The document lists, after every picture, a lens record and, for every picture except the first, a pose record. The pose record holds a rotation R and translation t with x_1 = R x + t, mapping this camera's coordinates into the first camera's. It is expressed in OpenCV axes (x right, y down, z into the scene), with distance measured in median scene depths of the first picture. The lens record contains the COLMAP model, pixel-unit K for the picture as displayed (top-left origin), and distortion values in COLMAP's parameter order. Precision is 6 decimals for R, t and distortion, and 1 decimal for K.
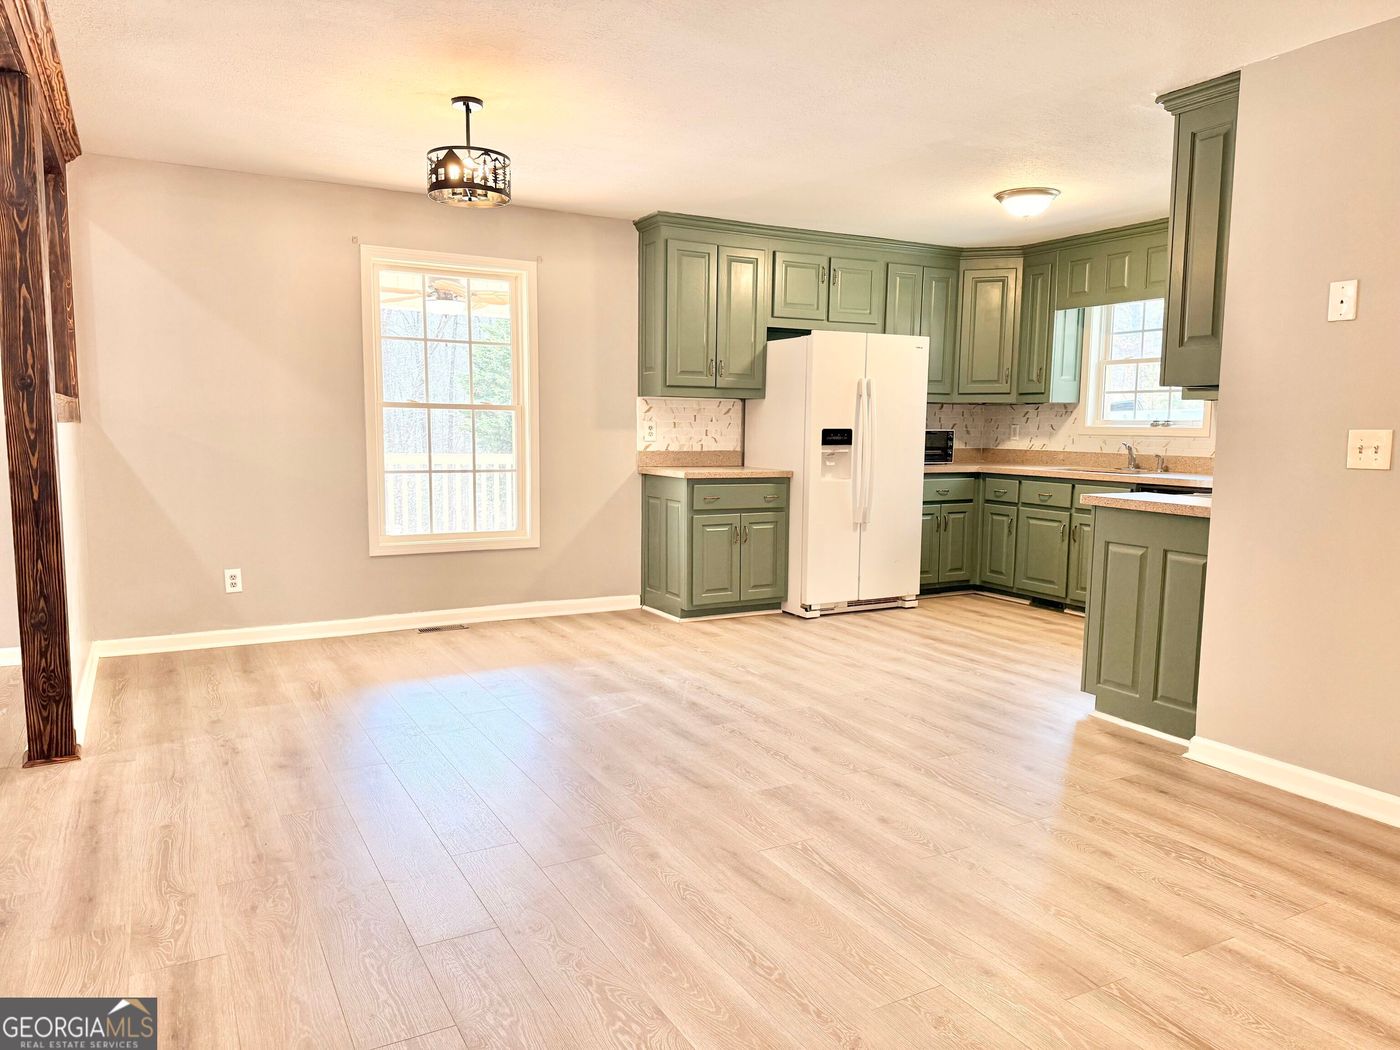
lens RADIAL K [[983.1, 0, 699.0], [0, 983.1, 528.4], [0, 0, 1]] dist [0.099100, 0.001261]
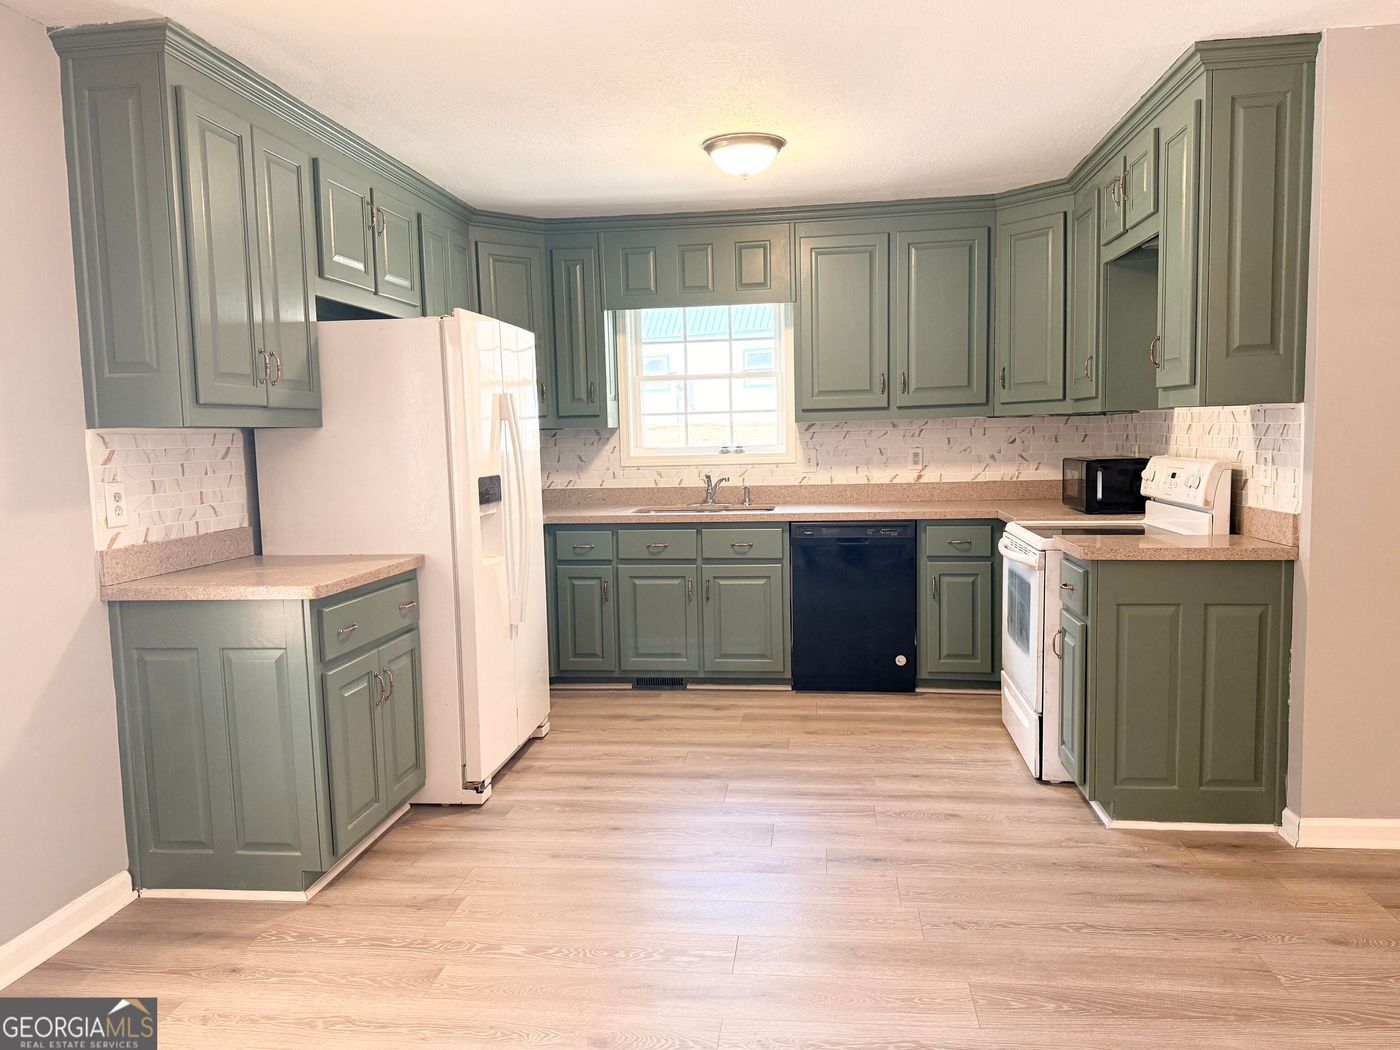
lens RADIAL K [[1016.7, 0, 702.0], [0, 1016.7, 528.7], [0, 0, 1]] dist [0.023330, -0.004882]
pose [[0.581721, -0.101126, 0.807077, -0.273453], [0.118248, 0.992214, 0.039094, -0.074787], [-0.804747, 0.072693, 0.589150, 0.511762]]
